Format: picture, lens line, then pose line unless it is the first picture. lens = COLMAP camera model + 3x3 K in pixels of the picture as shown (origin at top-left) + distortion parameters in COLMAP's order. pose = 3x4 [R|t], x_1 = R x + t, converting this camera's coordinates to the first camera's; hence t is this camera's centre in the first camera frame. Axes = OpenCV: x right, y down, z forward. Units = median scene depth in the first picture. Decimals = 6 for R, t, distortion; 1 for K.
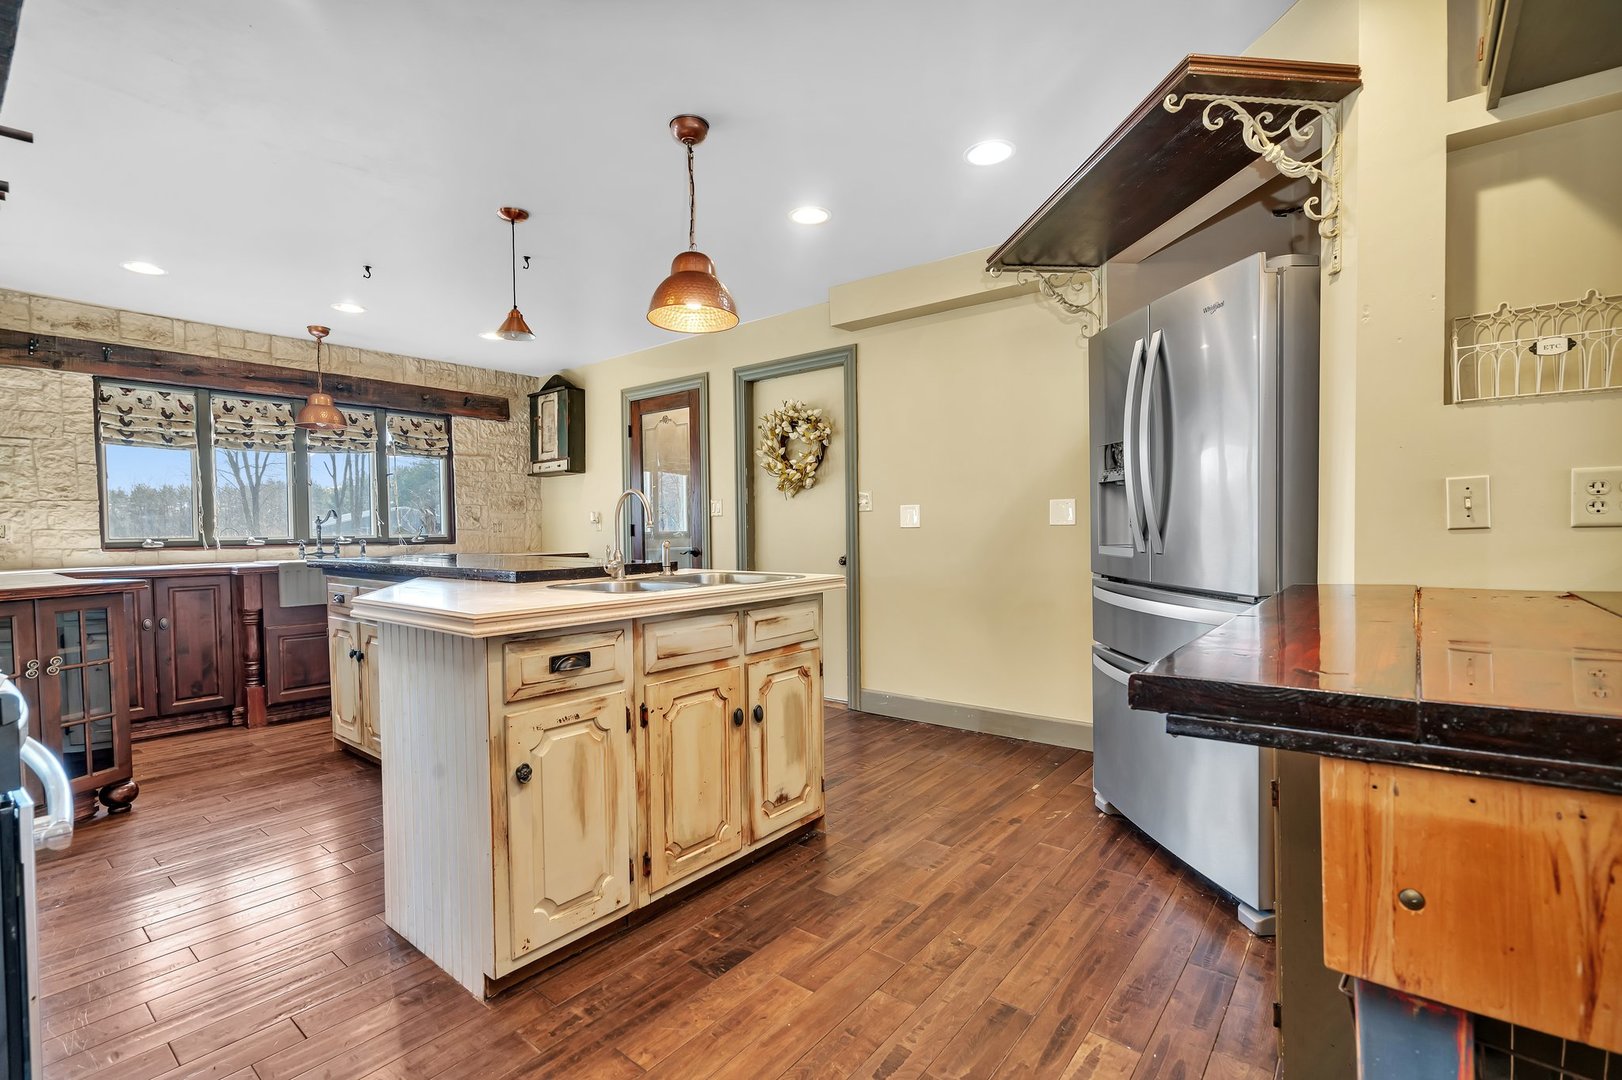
lens RADIAL K [[745.5, 0, 803.5], [0, 745.5, 544.4], [0, 0, 1]] dist [-0.002447, 0.000610]
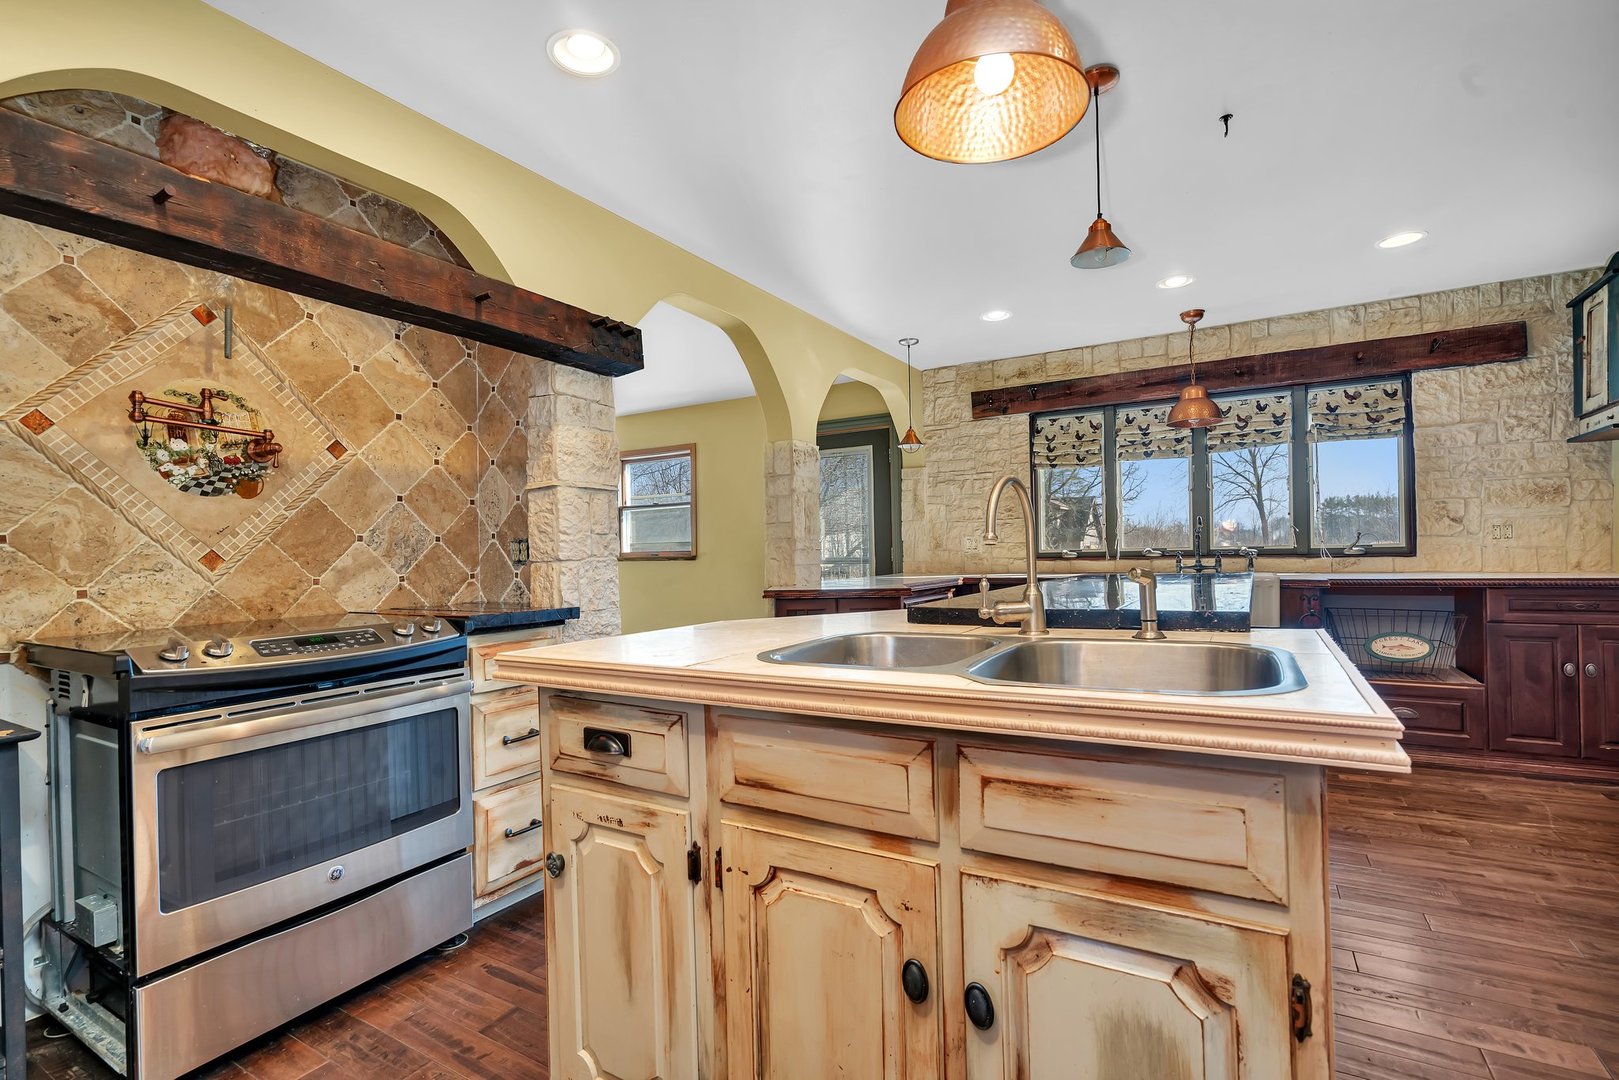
lens RADIAL K [[744.1, 0, 802.7], [0, 744.1, 552.1], [0, 0, 1]] dist [-0.002447, 0.000610]
pose [[0.144631, 0.008539, -0.989449, 0.168026], [-0.002562, 0.999963, 0.008255, -0.012245], [0.989482, 0.001341, 0.144647, 0.436320]]
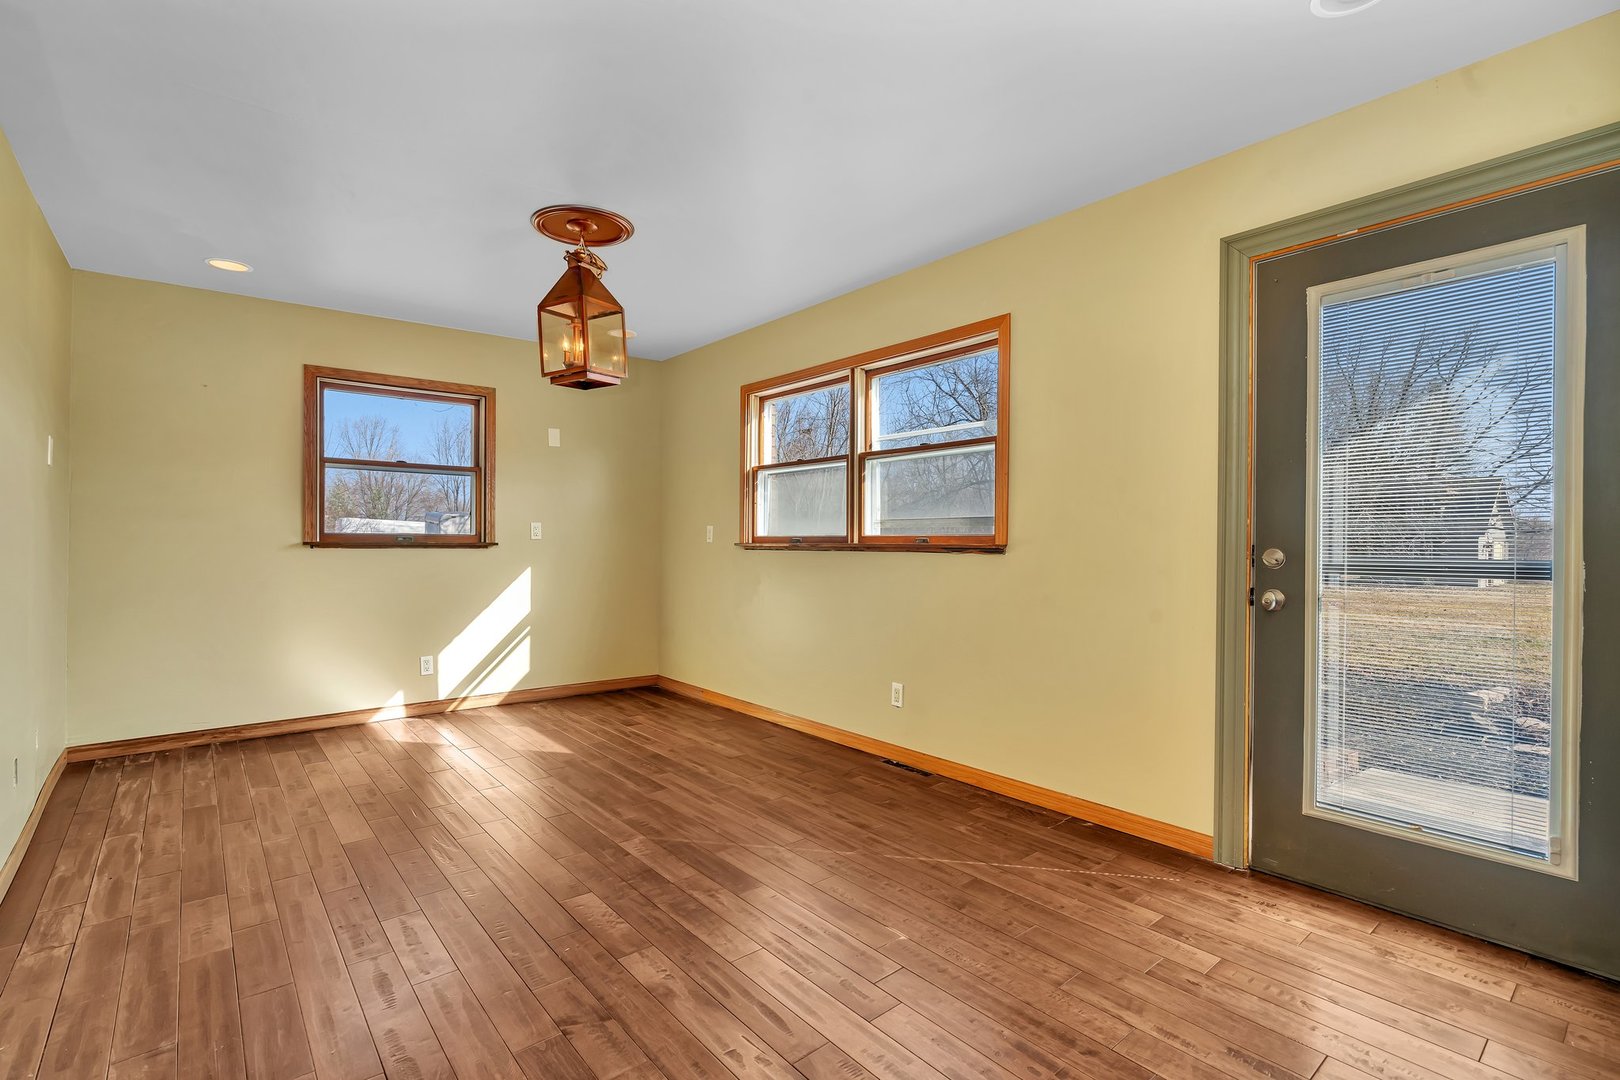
lens RADIAL K [[744.6, 0, 809.8], [0, 744.6, 540.2], [0, 0, 1]] dist [-0.002447, 0.000610]
pose [[-0.189465, 0.010250, -0.981834, -0.563823], [-0.021362, 0.999666, 0.014558, -0.003676], [0.981655, 0.023732, -0.189182, 0.391758]]
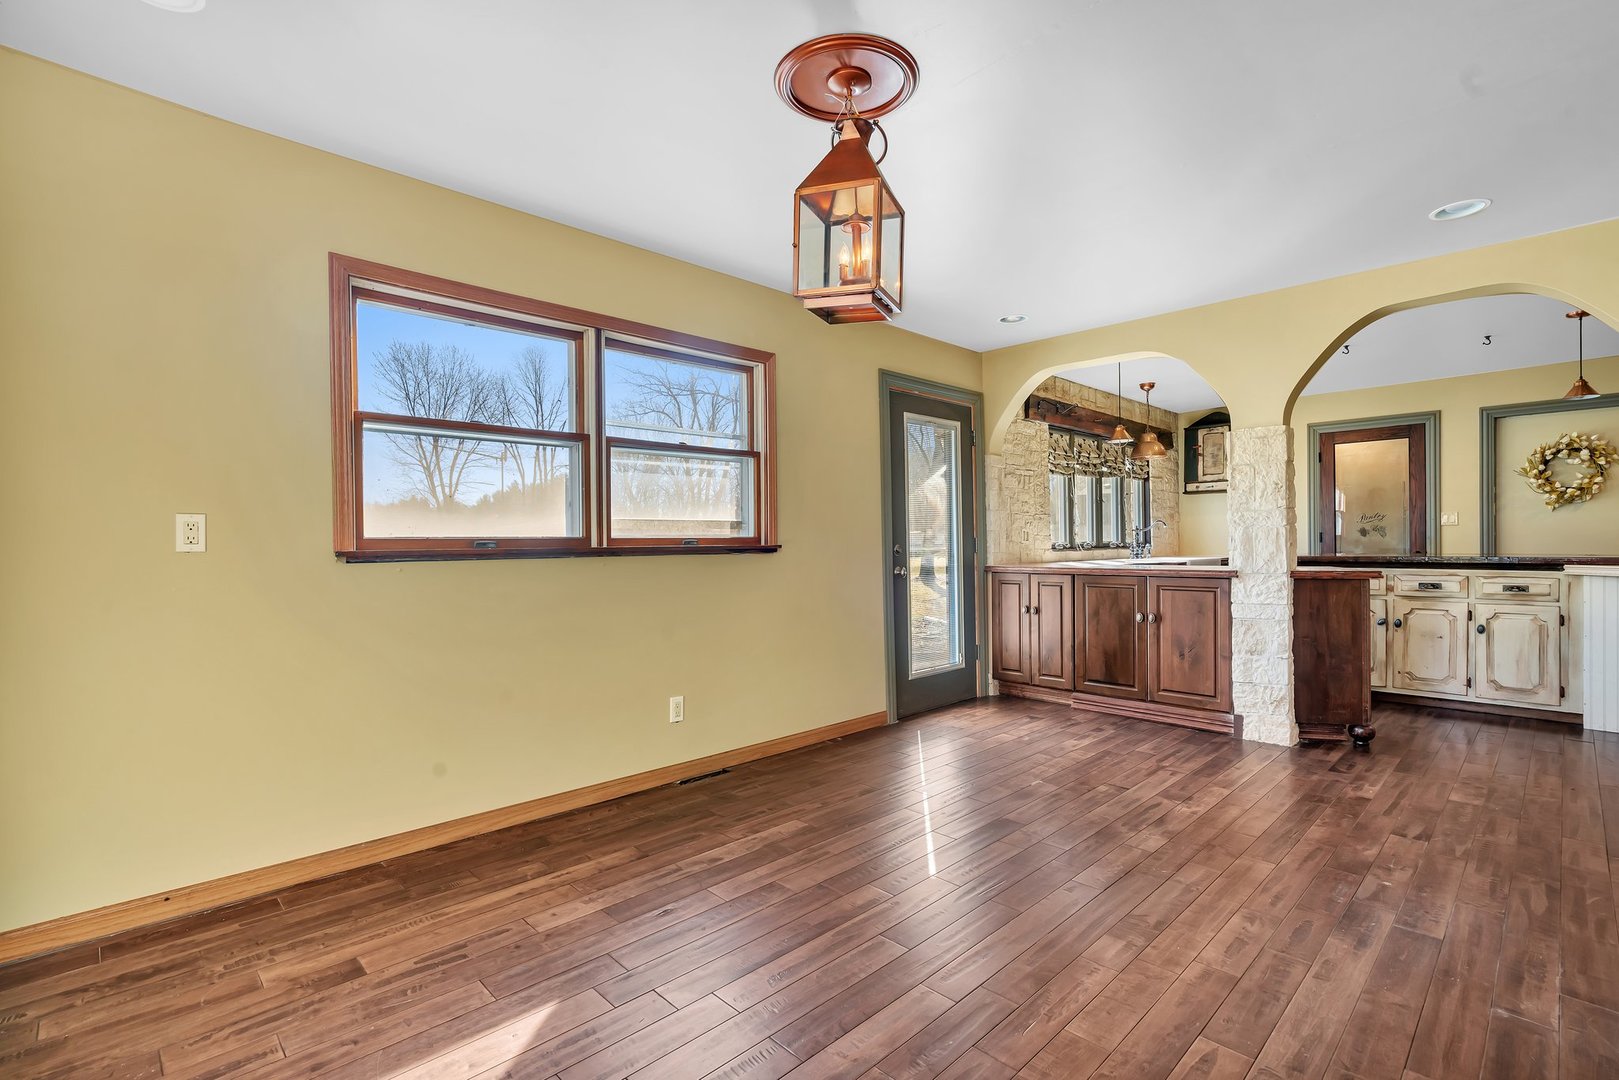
lens RADIAL K [[744.1, 0, 797.2], [0, 744.1, 545.1], [0, 0, 1]] dist [-0.002447, 0.000610]
pose [[0.992635, 0.001254, -0.121137, -1.168982], [-0.003327, 0.999851, -0.016915, 0.021281], [0.121098, 0.017194, 0.992492, -0.403145]]
